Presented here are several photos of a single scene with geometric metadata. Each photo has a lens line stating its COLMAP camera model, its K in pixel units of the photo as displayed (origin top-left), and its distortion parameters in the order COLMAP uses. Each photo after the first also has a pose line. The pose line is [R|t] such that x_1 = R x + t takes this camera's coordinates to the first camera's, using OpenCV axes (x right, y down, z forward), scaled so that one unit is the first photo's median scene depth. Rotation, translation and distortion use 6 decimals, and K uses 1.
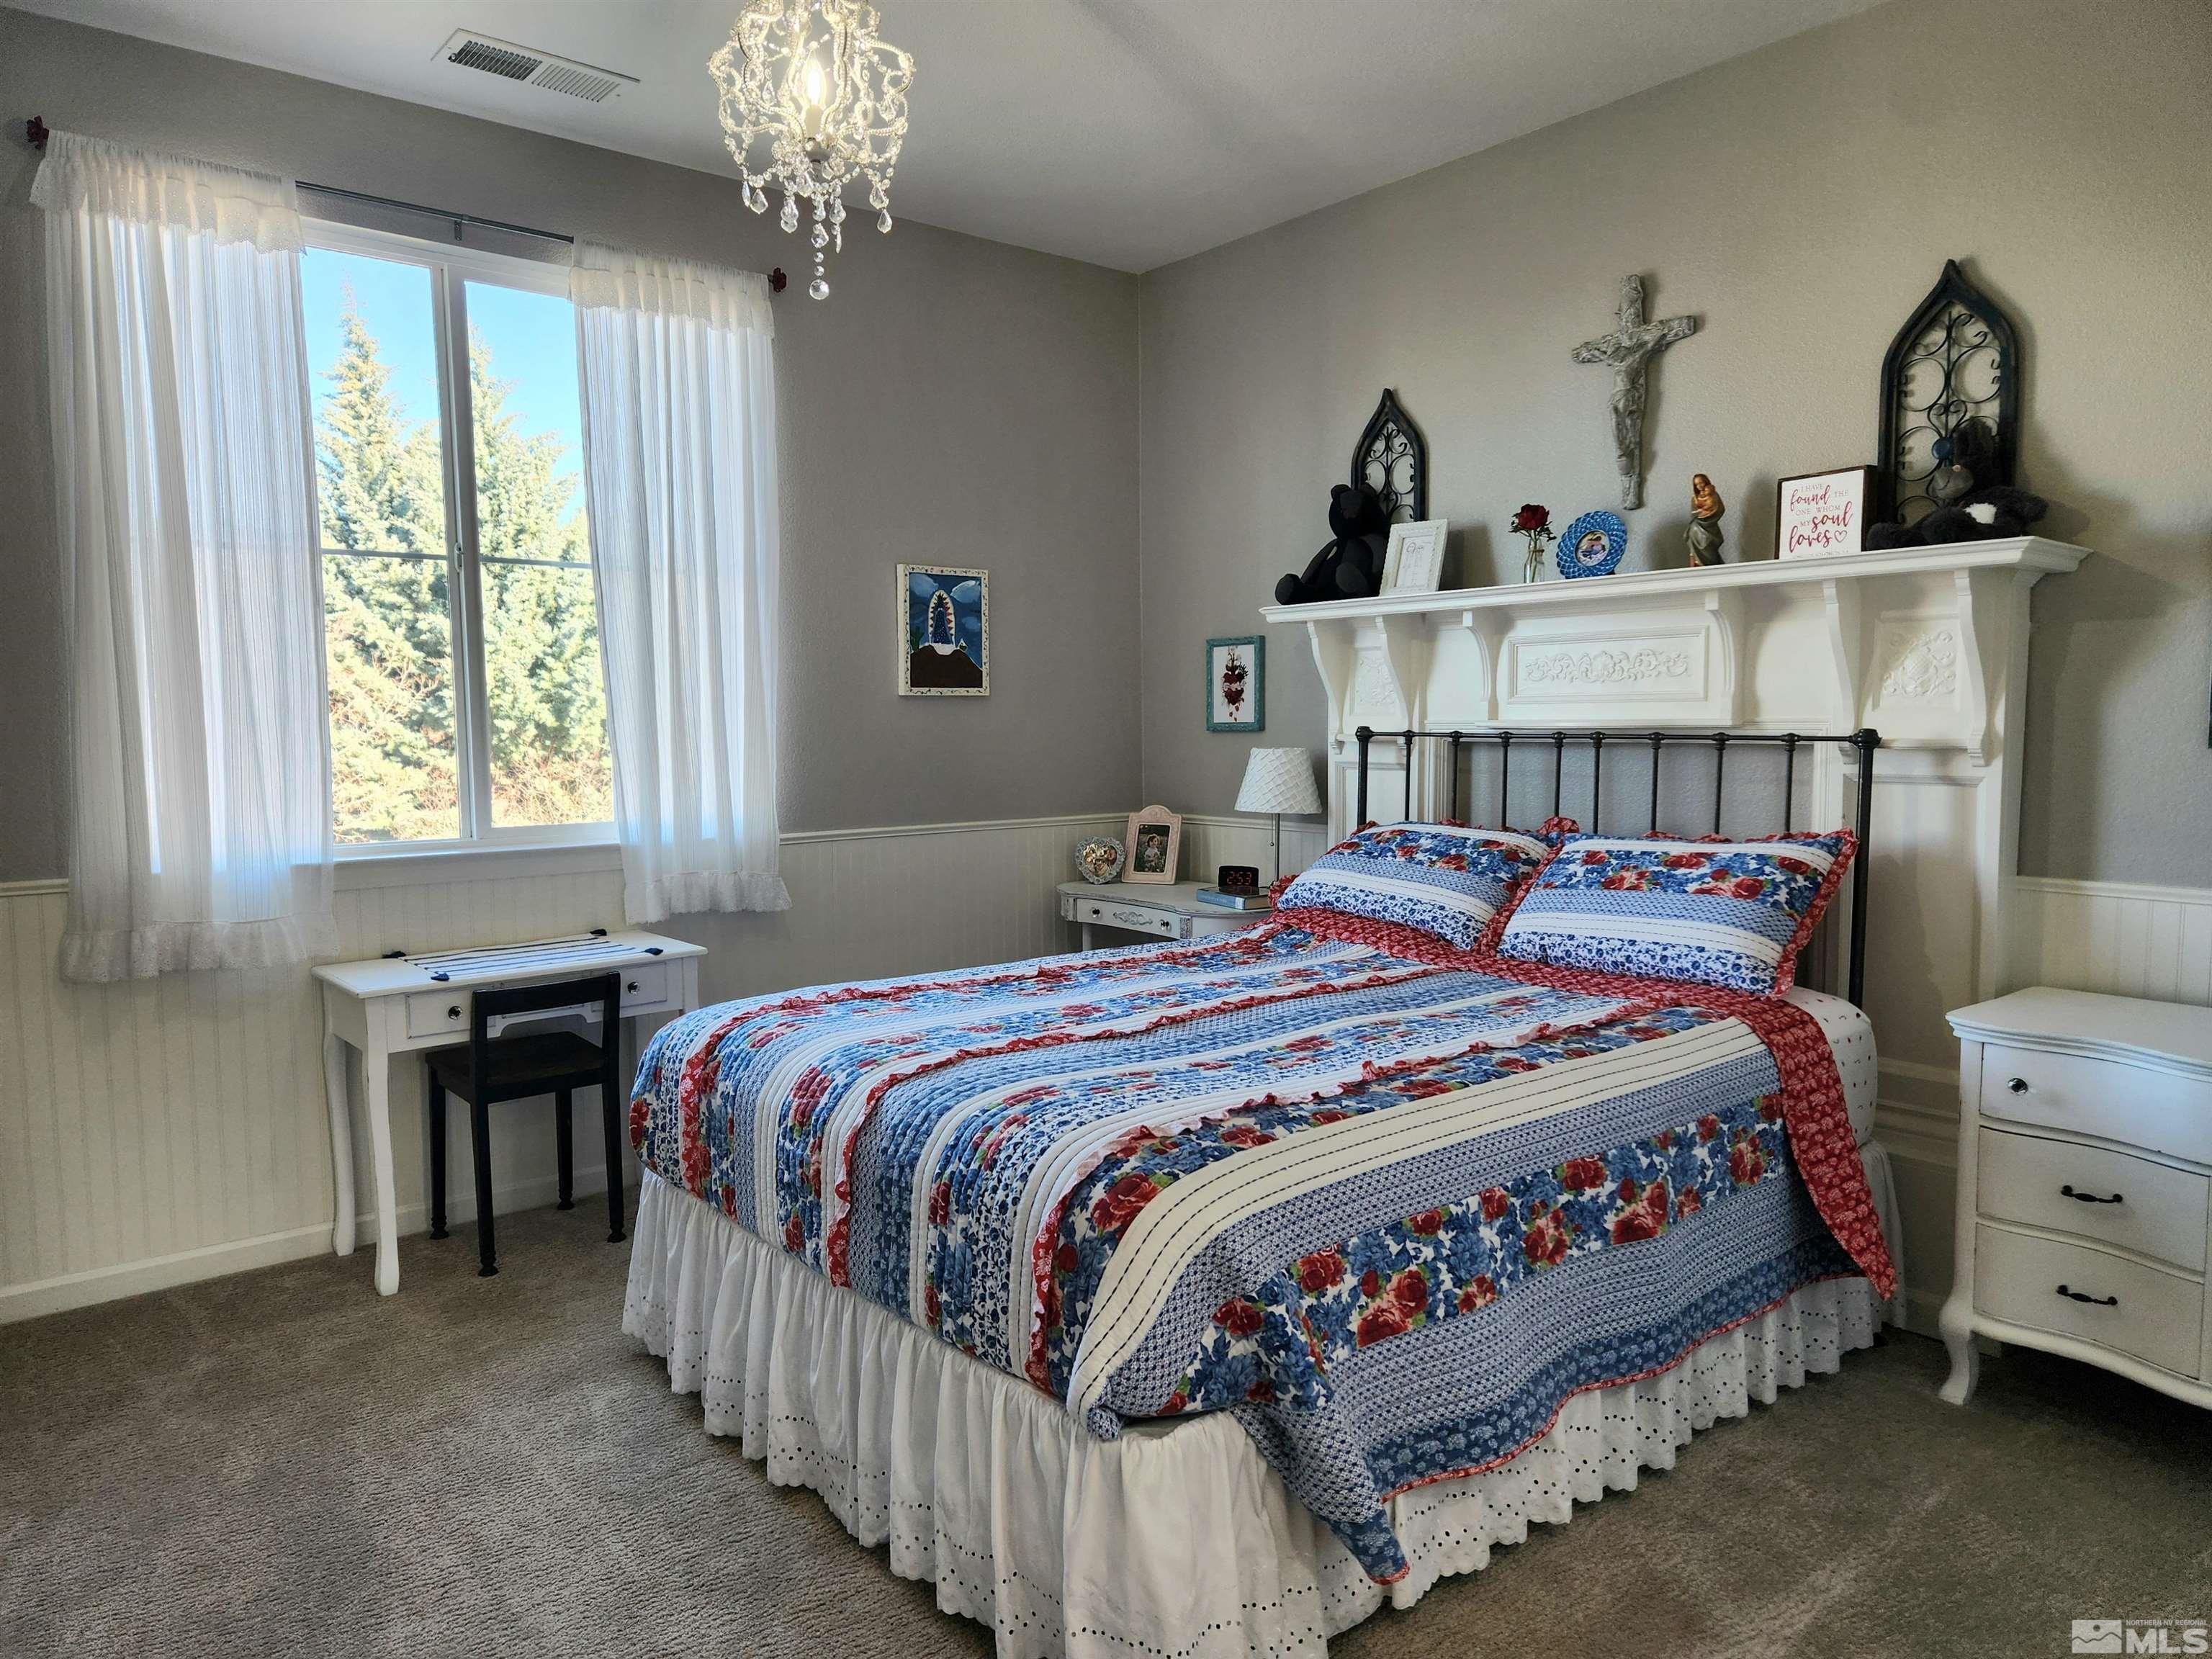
lens RADIAL K [[1484.7, 0, 1092.8], [0, 1484.7, 837.7], [0, 0, 1]] dist [0.066421, -0.053040]
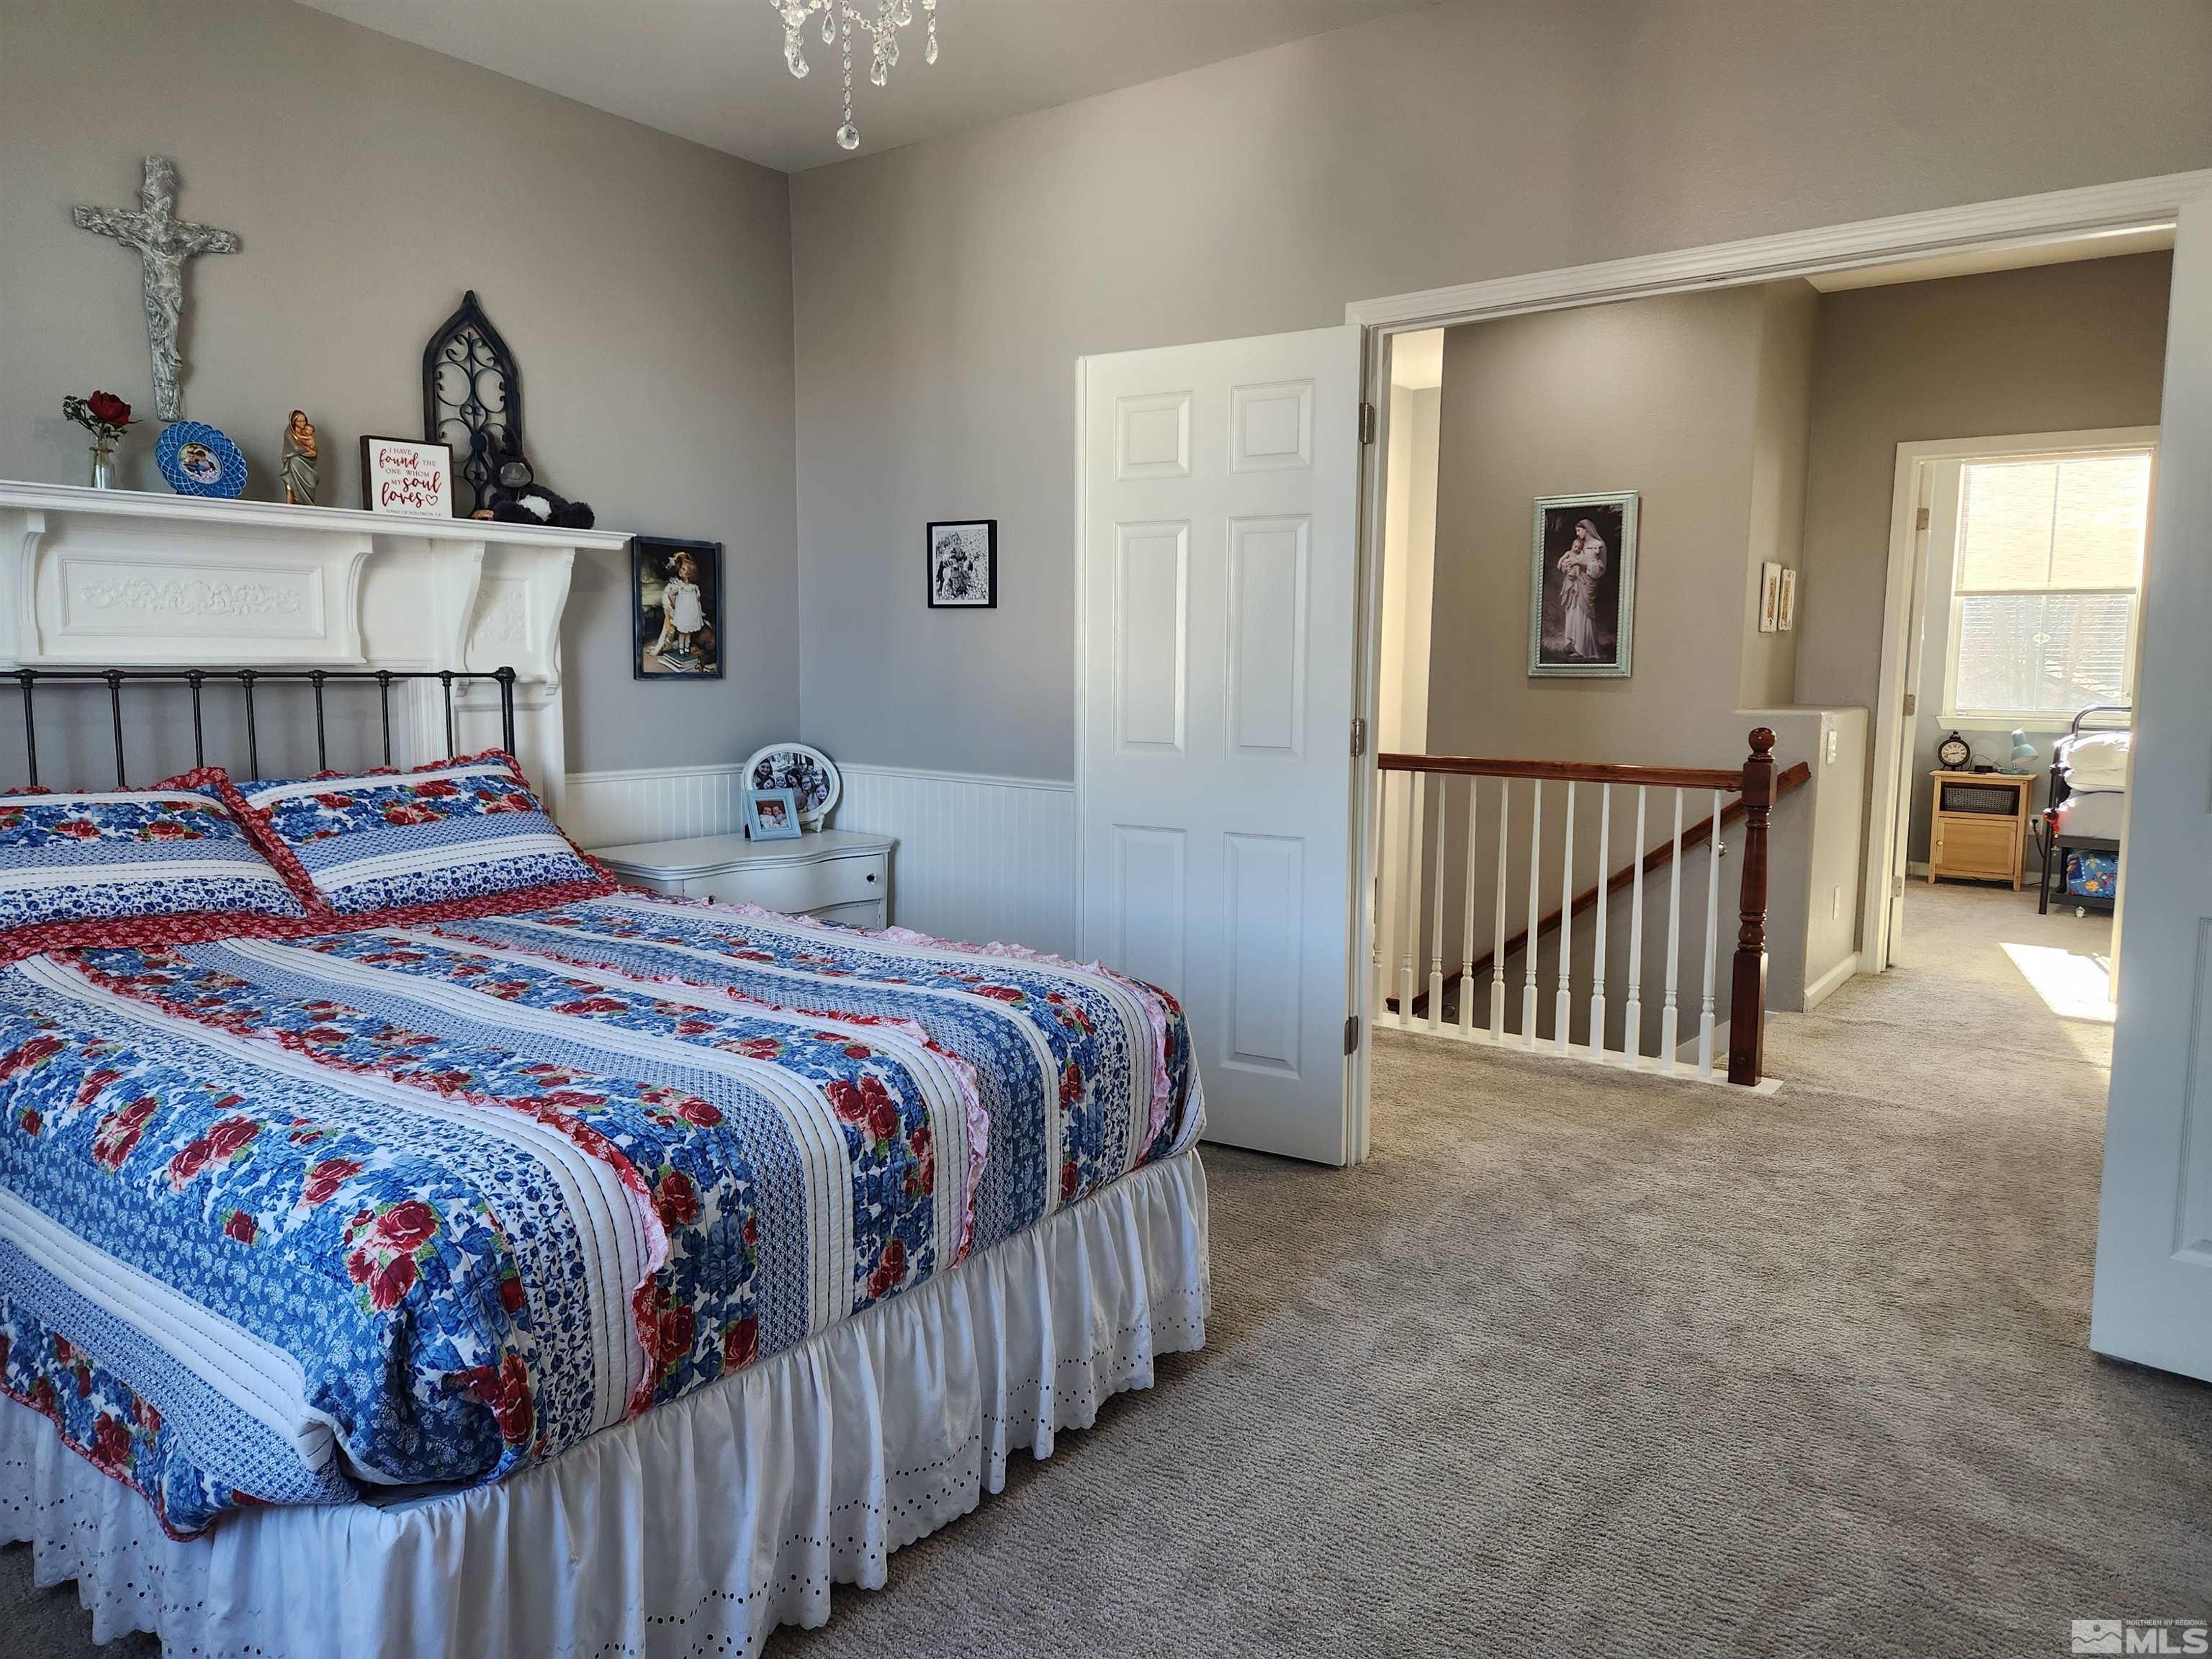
lens RADIAL K [[1484.7, 0, 1113.7], [0, 1484.7, 815.4], [0, 0, 1]] dist [0.066421, -0.053040]
pose [[-0.257332, -0.098141, 0.961326, -0.797619], [0.074477, 0.989856, 0.120990, -0.063046], [-0.963449, 0.102731, -0.247412, 0.829611]]
